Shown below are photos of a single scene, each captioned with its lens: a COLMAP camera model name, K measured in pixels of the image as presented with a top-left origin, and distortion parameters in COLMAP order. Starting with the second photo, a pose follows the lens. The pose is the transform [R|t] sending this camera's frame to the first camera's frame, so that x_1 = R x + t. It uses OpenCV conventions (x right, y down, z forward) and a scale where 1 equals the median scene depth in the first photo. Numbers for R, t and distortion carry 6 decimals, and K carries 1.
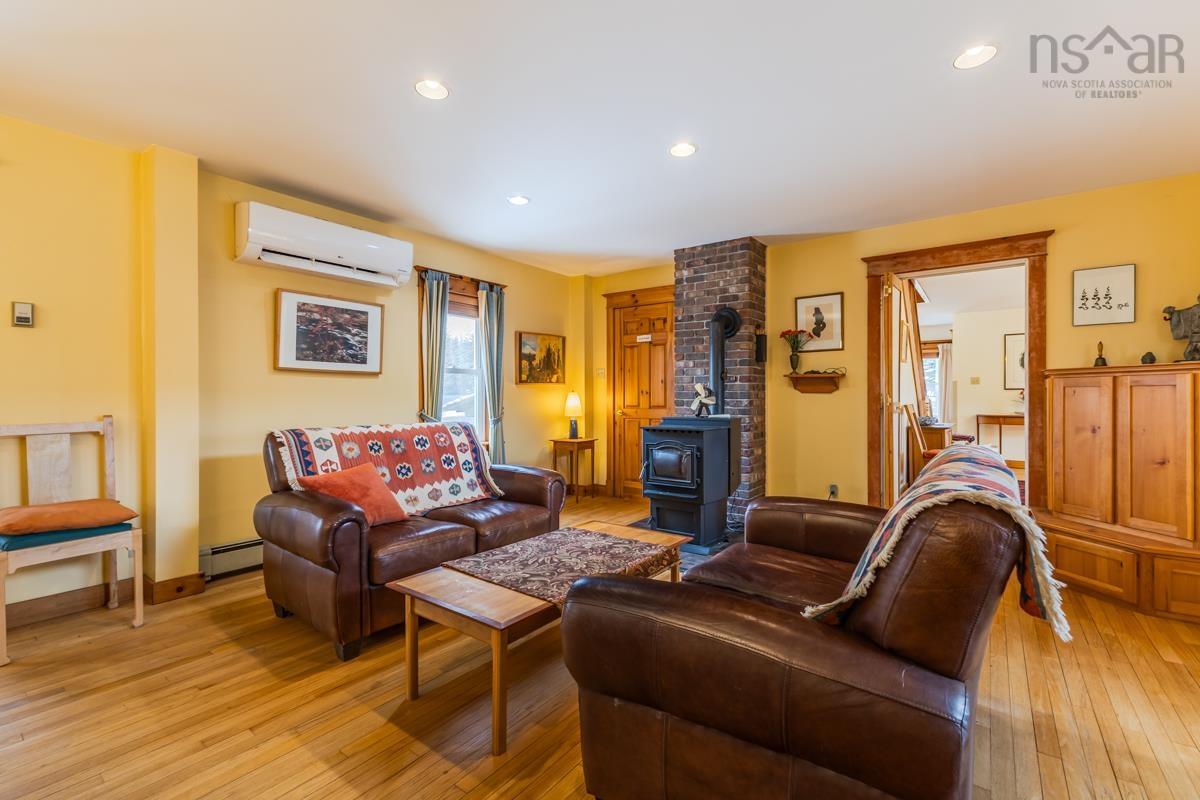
lens RADIAL K [[520.8, 0, 607.4], [0, 520.8, 395.8], [0, 0, 1]] dist [0.012875, -0.003068]
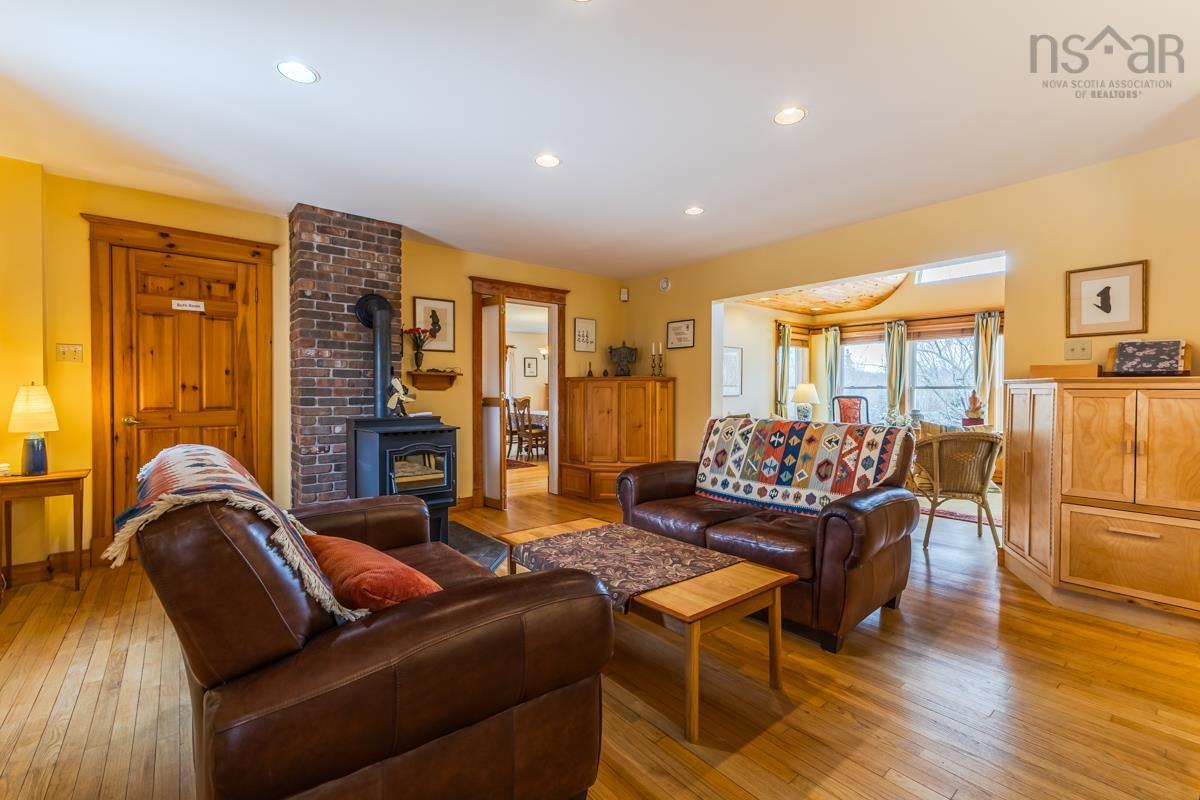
lens RADIAL K [[520.8, 0, 597.2], [0, 520.8, 395.1], [0, 0, 1]] dist [0.012875, -0.003068]
pose [[0.248451, -0.003952, 0.968636, -0.575427], [-0.000919, 0.999990, 0.004316, 0.000082], [-0.968644, -0.001962, 0.248445, 0.429036]]
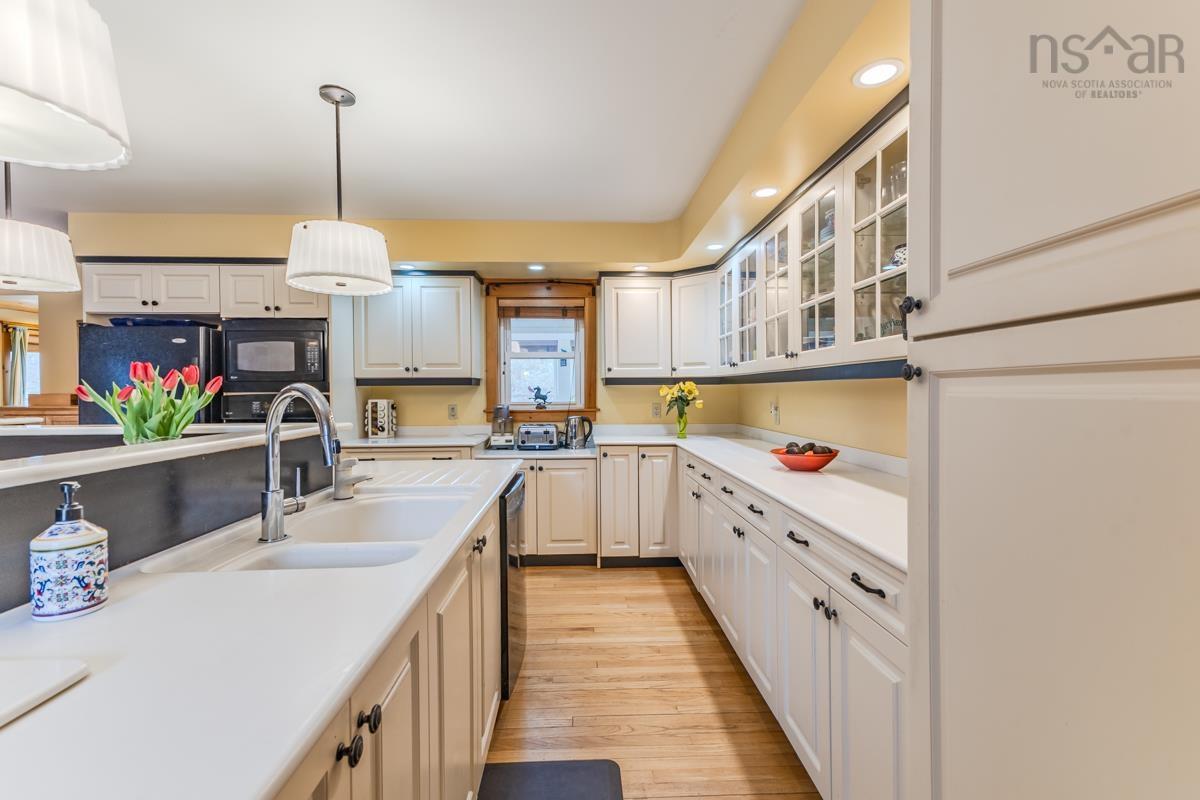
lens RADIAL K [[520.8, 0, 595.1], [0, 520.8, 396.6], [0, 0, 1]] dist [0.012875, -0.003068]
pose [[-0.619244, -0.004965, 0.785183, -0.979329], [0.007997, 0.999888, 0.012630, -0.037802], [-0.785158, 0.014100, -0.619135, -0.176549]]
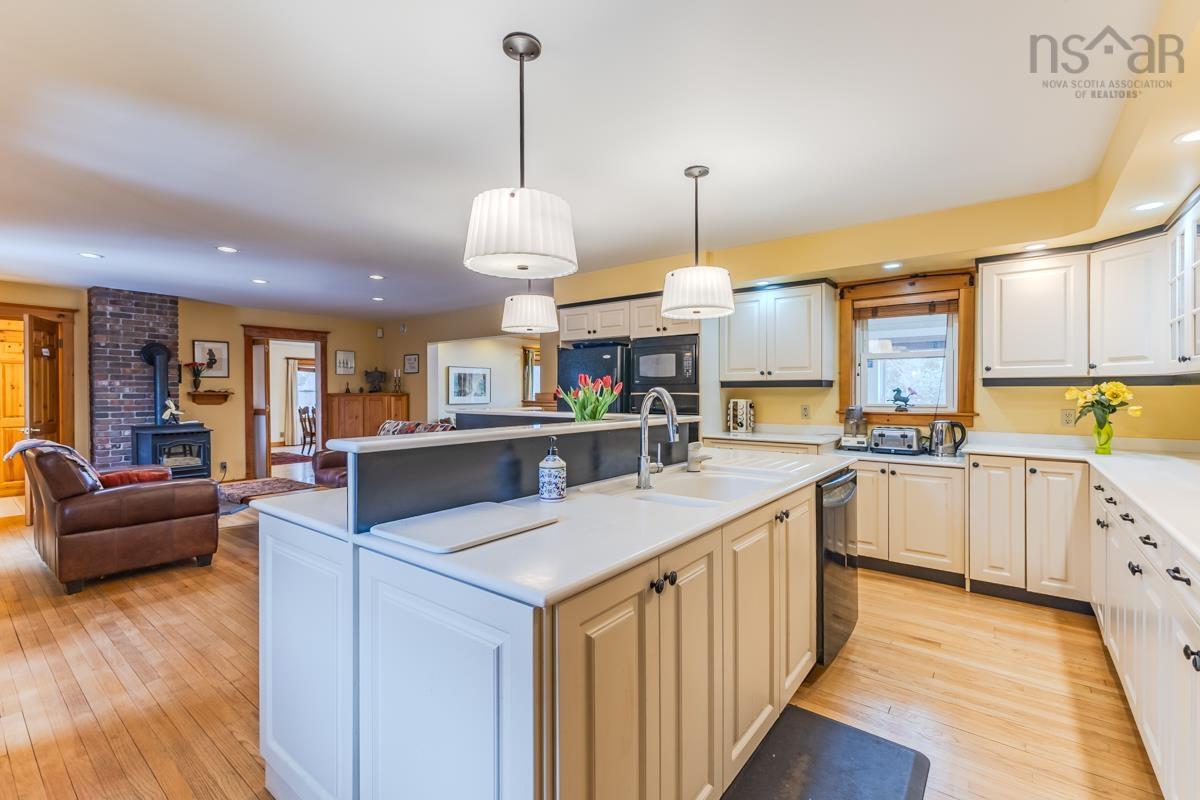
lens RADIAL K [[520.8, 0, 601.4], [0, 520.8, 395.1], [0, 0, 1]] dist [0.012875, -0.003068]
pose [[0.024833, -0.004705, 0.999681, -1.164754], [0.002892, 0.999985, 0.004635, -0.038879], [-0.999687, 0.002776, 0.024847, -0.198437]]
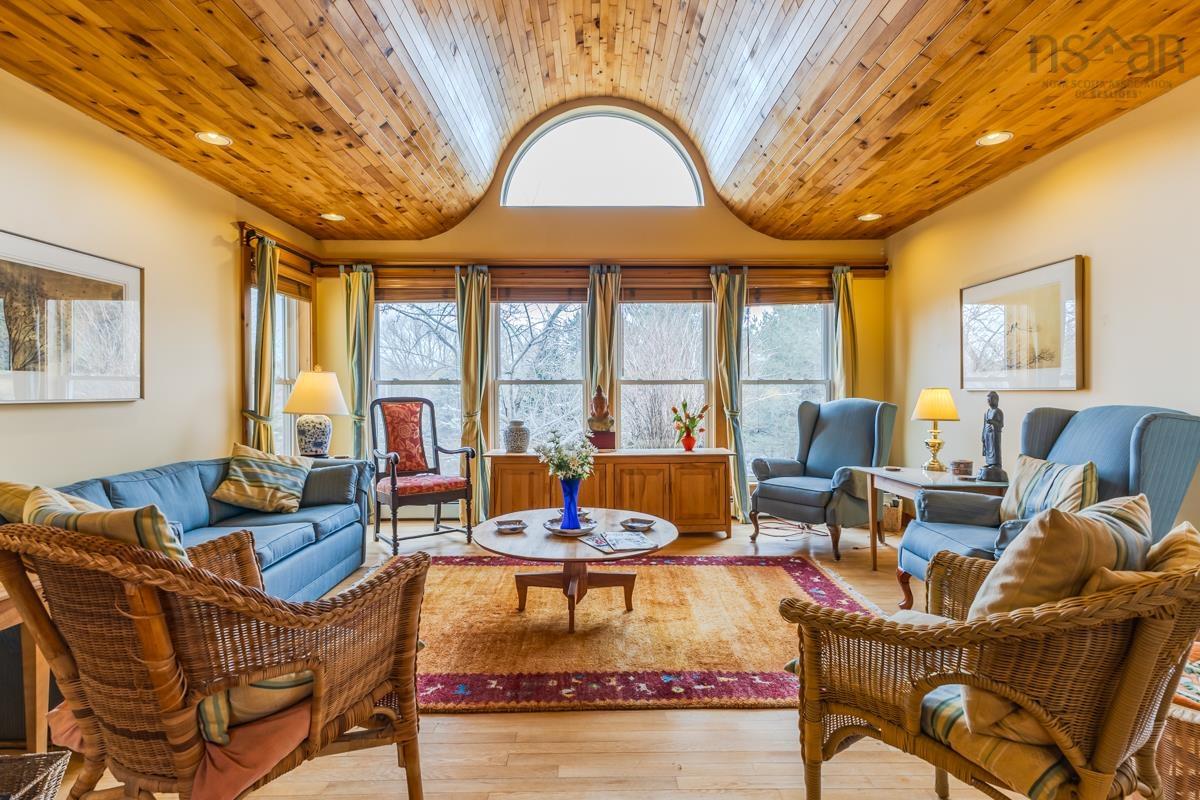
lens RADIAL K [[587.2, 0, 599.9], [0, 587.2, 396.3], [0, 0, 1]] dist [-0.000205, -0.000064]
pose [[-0.604733, -0.003570, 0.796420, 0.391542], [0.007429, 0.999921, 0.010123, -0.000912], [-0.796393, 0.012038, -0.604659, 0.379620]]
